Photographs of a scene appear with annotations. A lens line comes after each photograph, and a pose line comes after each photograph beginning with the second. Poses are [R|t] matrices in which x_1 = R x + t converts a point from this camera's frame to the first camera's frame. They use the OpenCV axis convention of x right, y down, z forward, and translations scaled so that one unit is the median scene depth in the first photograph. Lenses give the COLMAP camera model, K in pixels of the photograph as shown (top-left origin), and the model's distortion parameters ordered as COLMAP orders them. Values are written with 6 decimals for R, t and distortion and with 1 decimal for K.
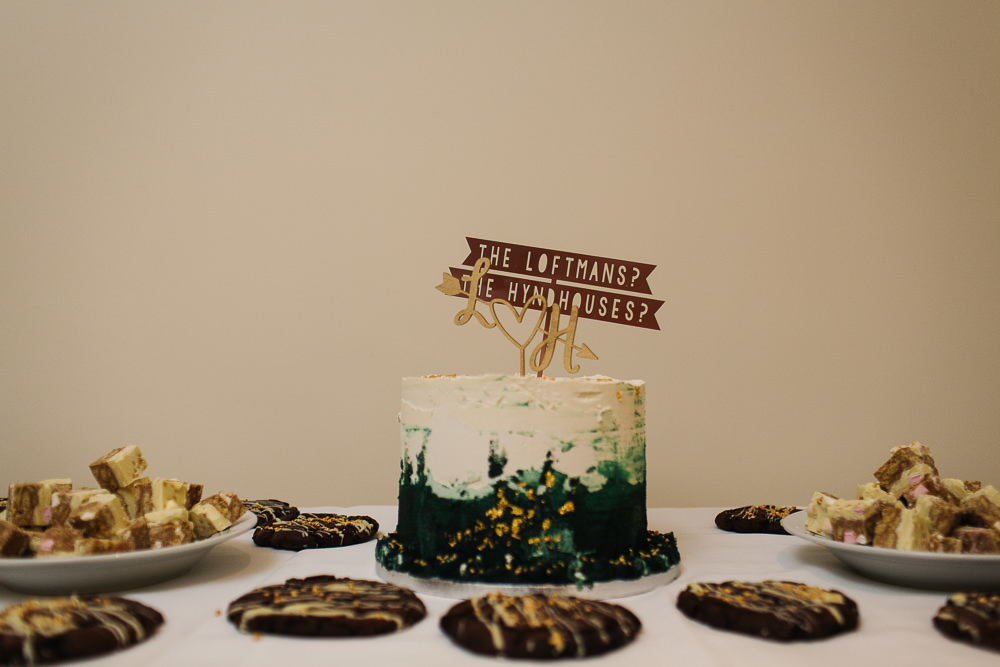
lens RADIAL K [[989.0, 0, 500.0], [0, 989.0, 333.5], [0, 0, 1]] dist [0.006607, -0.003028]
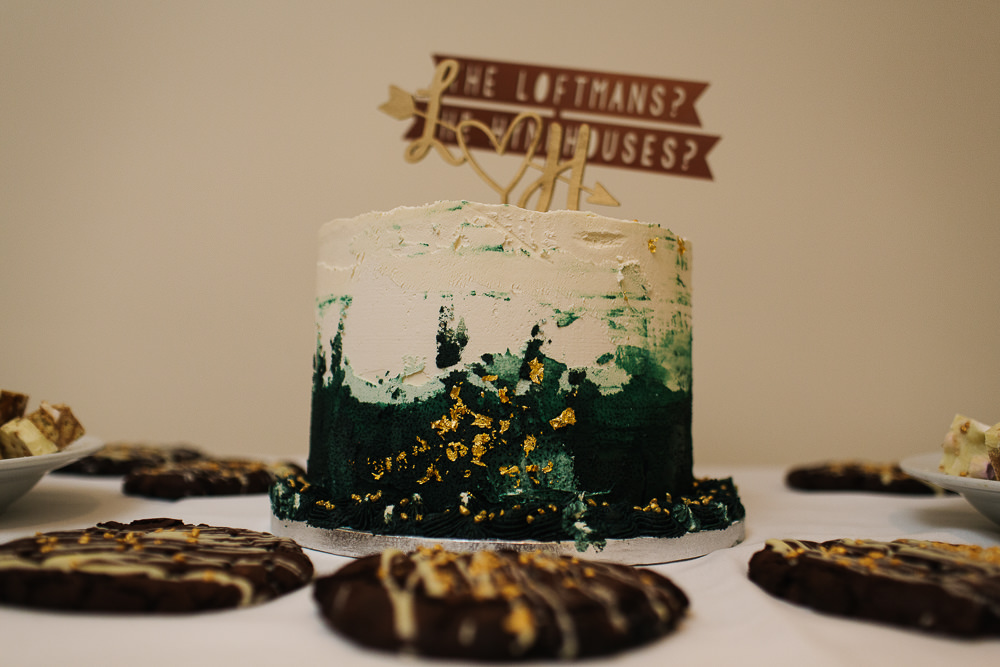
lens RADIAL K [[998.7, 0, 500.0], [0, 998.7, 333.5], [0, 0, 1]] dist [-0.013802, -0.005664]
pose [[0.999448, 0.012880, -0.030608, 0.045550], [-0.013199, 0.999860, -0.010240, 0.128502], [0.030471, 0.010639, 0.999479, 0.376398]]
